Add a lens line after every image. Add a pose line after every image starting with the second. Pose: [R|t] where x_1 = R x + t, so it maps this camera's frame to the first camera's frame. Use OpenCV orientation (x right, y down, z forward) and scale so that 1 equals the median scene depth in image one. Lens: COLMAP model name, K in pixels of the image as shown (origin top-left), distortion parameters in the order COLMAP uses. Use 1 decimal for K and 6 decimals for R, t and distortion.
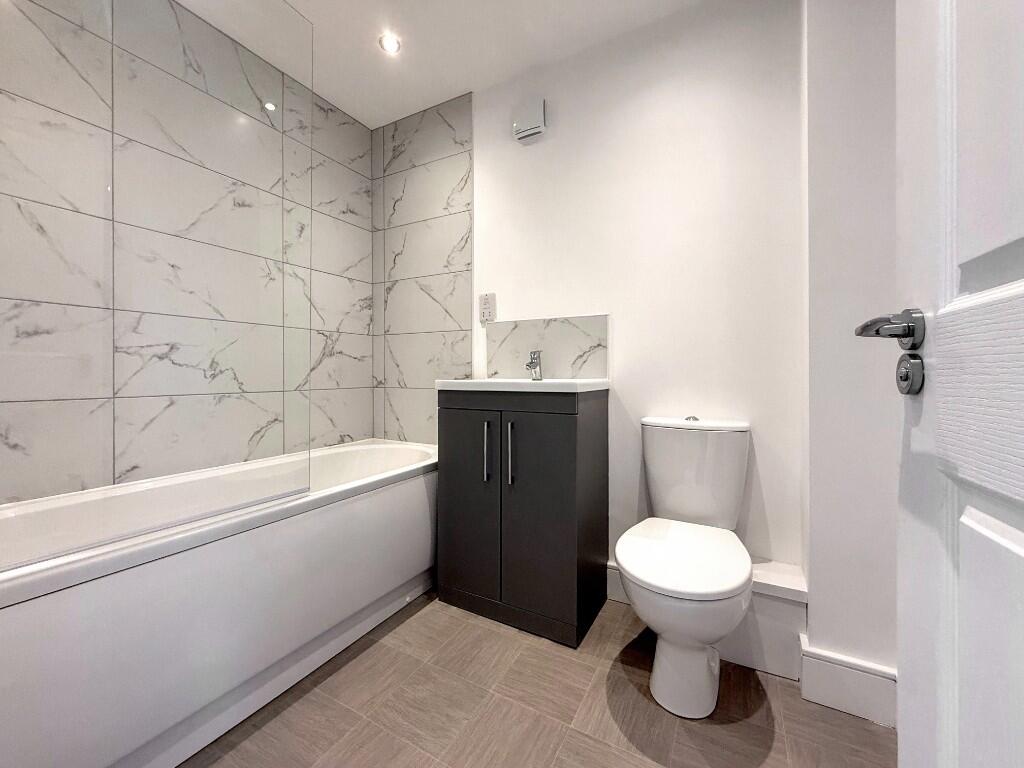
lens RADIAL K [[410.1, 0, 509.4], [0, 410.1, 378.3], [0, 0, 1]] dist [-0.004454, 0.001450]
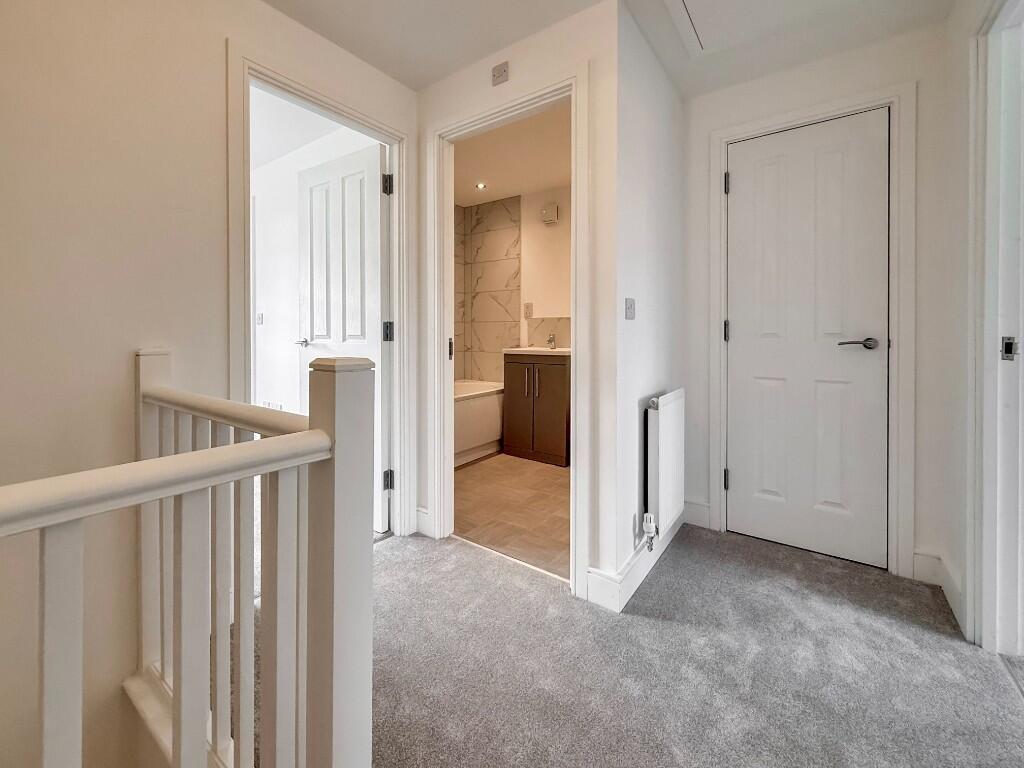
lens RADIAL K [[410.1, 0, 511.3], [0, 410.1, 381.2], [0, 0, 1]] dist [-0.004454, 0.001450]
pose [[0.994413, 0.012108, -0.104859, 0.071657], [-0.000945, 0.994380, 0.105866, -0.045994], [0.105551, -0.105176, 0.988836, -0.922660]]
